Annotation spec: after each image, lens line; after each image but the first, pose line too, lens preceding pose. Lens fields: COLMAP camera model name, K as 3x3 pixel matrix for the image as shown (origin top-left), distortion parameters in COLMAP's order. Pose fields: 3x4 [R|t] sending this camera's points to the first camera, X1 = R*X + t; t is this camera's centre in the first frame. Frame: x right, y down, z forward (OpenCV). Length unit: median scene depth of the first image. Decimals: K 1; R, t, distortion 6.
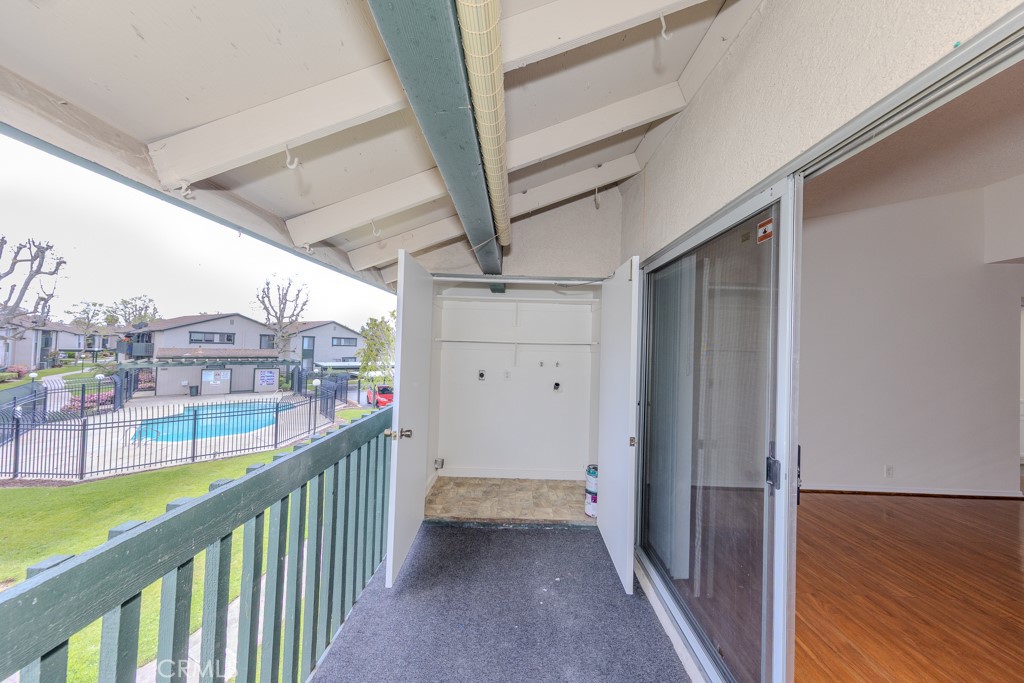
lens RADIAL K [[319.1, 0, 524.1], [0, 319.1, 341.9], [0, 0, 1]] dist [0.002163, -0.000076]
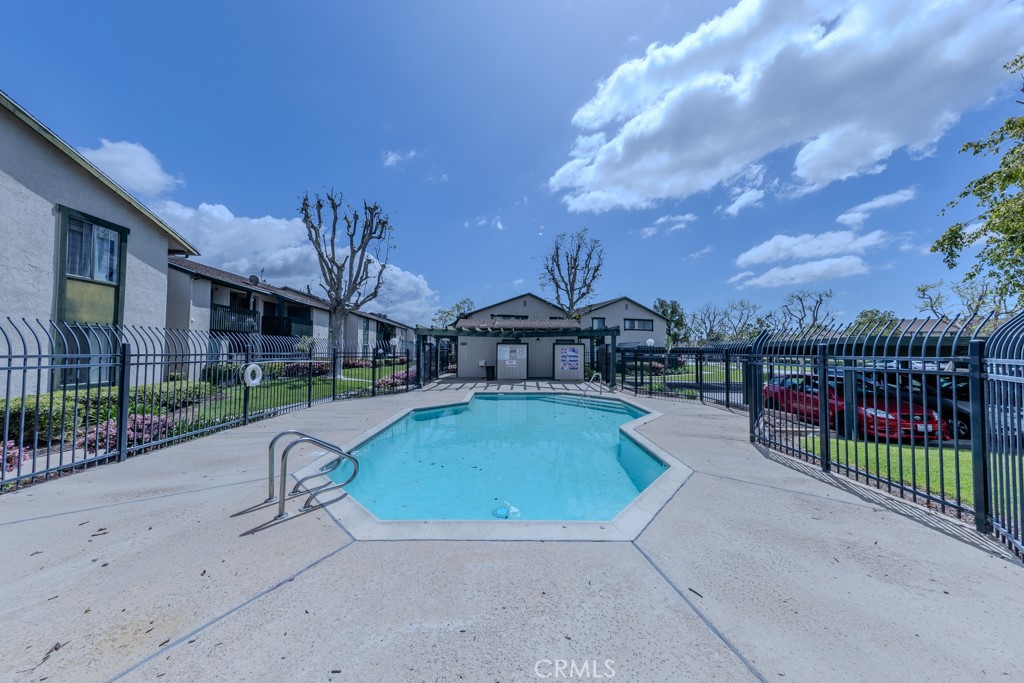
lens RADIAL K [[319.1, 0, 516.2], [0, 319.1, 342.2], [0, 0, 1]] dist [0.002163, -0.000076]
pose [[0.720049, -0.047183, -0.692317, -0.446306], [0.029994, 0.998869, -0.036879, 0.101663], [0.693275, 0.005789, 0.720650, 0.476700]]
